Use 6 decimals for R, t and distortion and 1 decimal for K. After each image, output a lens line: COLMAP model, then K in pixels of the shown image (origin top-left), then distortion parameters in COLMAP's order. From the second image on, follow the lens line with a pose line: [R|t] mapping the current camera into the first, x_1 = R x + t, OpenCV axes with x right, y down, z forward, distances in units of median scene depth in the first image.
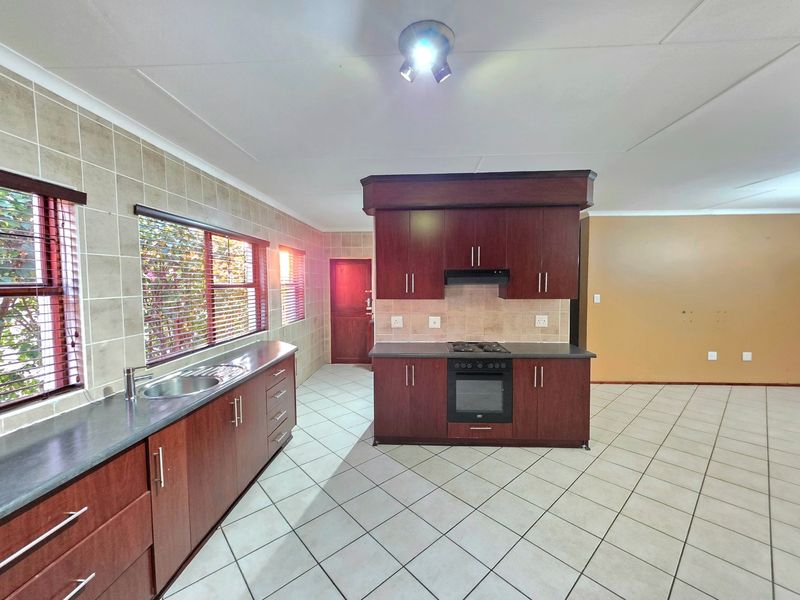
lens RADIAL K [[319.9, 0, 401.1], [0, 319.9, 299.8], [0, 0, 1]] dist [0.001148, -0.000101]
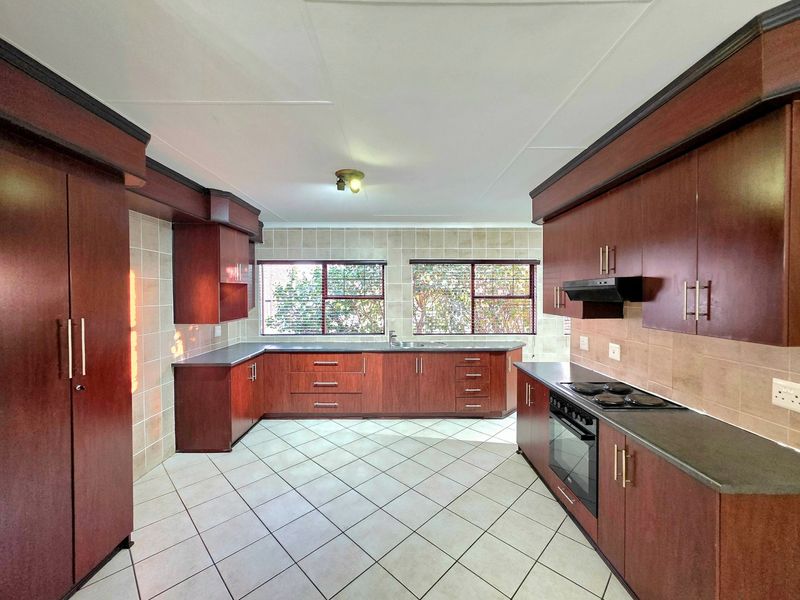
lens RADIAL K [[319.9, 0, 401.1], [0, 319.9, 299.8], [0, 0, 1]] dist [0.001148, -0.000101]
pose [[0.069624, 0.027762, -0.997187, 1.144053], [-0.050191, 0.998444, 0.024292, -0.058128], [0.996310, 0.048359, 0.070909, 0.657162]]
